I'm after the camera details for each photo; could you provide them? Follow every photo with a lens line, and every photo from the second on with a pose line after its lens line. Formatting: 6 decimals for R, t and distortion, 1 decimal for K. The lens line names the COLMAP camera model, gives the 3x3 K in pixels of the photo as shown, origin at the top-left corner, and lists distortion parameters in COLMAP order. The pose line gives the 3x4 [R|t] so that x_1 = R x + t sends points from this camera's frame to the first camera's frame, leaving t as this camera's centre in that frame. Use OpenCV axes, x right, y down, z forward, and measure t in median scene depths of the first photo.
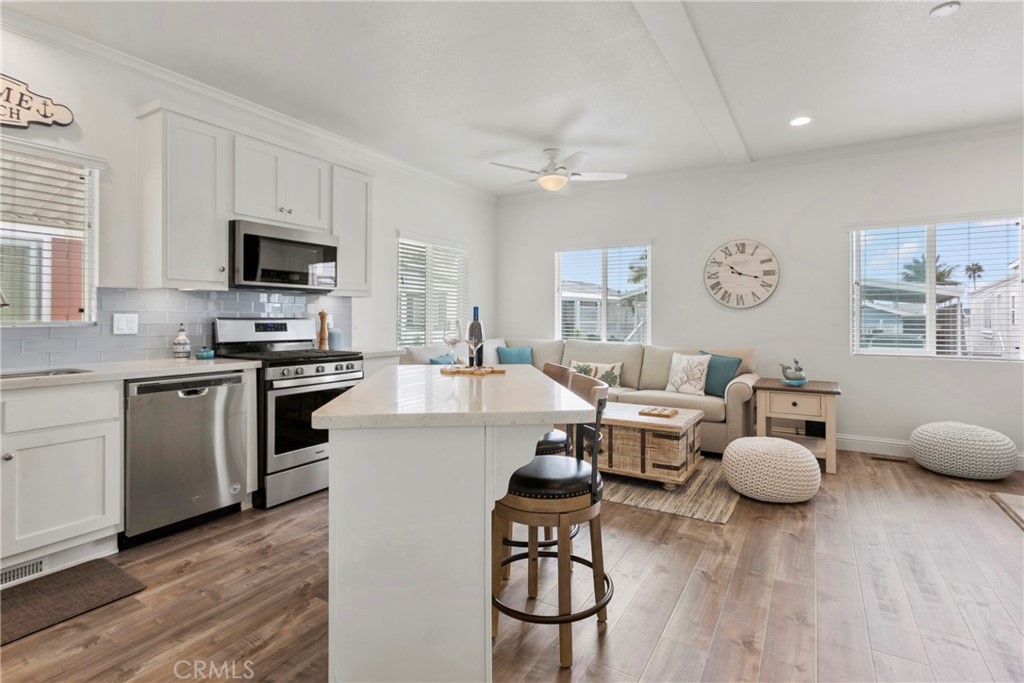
lens RADIAL K [[500.3, 0, 516.4], [0, 500.3, 319.3], [0, 0, 1]] dist [-0.000401, -0.000032]
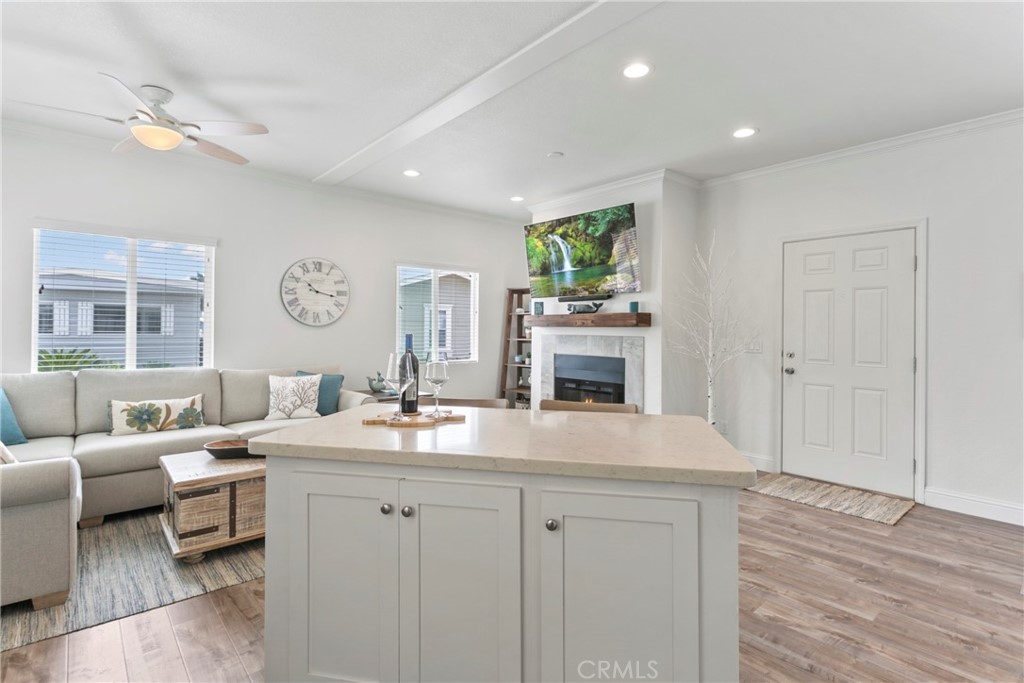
lens RADIAL K [[498.1, 0, 508.1], [0, 498.1, 326.5], [0, 0, 1]] dist [0.002655, 0.000312]
pose [[0.306675, 0.006213, 0.951794, -0.536272], [-0.005861, 0.999972, -0.004639, -0.024978], [-0.951796, -0.004156, 0.306703, 0.439353]]
